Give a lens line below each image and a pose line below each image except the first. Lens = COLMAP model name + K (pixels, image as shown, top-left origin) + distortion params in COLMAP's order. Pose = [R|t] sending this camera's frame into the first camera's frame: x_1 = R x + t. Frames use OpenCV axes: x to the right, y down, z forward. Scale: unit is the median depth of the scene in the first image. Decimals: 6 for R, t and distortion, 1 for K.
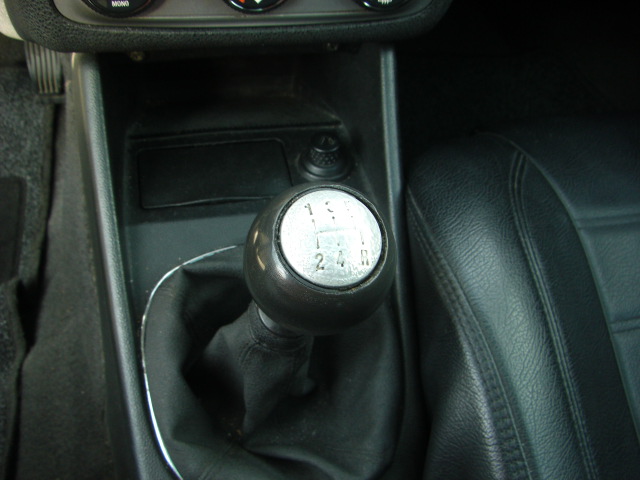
lens RADIAL K [[722.3, 0, 319.2], [0, 722.3, 243.4], [0, 0, 1]] dist [-0.140453, 0.000000]
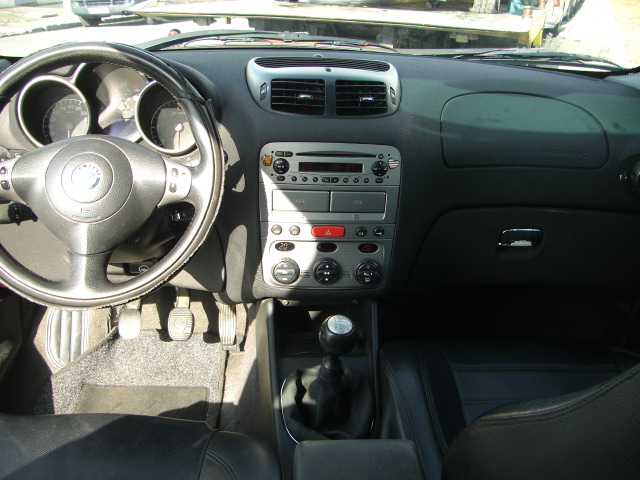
lens RADIAL K [[722.3, 0, 319.0], [0, 722.3, 241.1], [0, 0, 1]] dist [-0.140453, 0.000000]
pose [[0.990397, -0.007477, -0.138051, 0.298370], [-0.057186, 0.886954, -0.458303, 0.902581], [0.125872, 0.461797, 0.878009, -1.767384]]
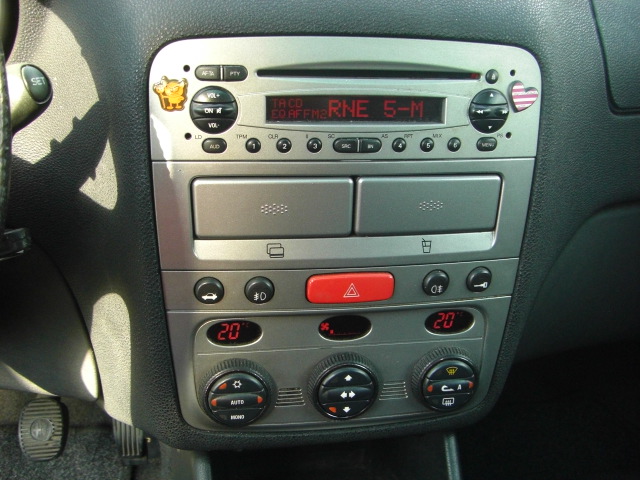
lens RADIAL K [[722.3, 0, 318.7], [0, 722.3, 243.4], [0, 0, 1]] dist [-0.140453, 0.000000]
pose [[0.997810, -0.047850, -0.045667, -0.057422], [0.023088, 0.898941, -0.437461, -0.051387], [0.061984, 0.435449, 0.898077, -0.230837]]
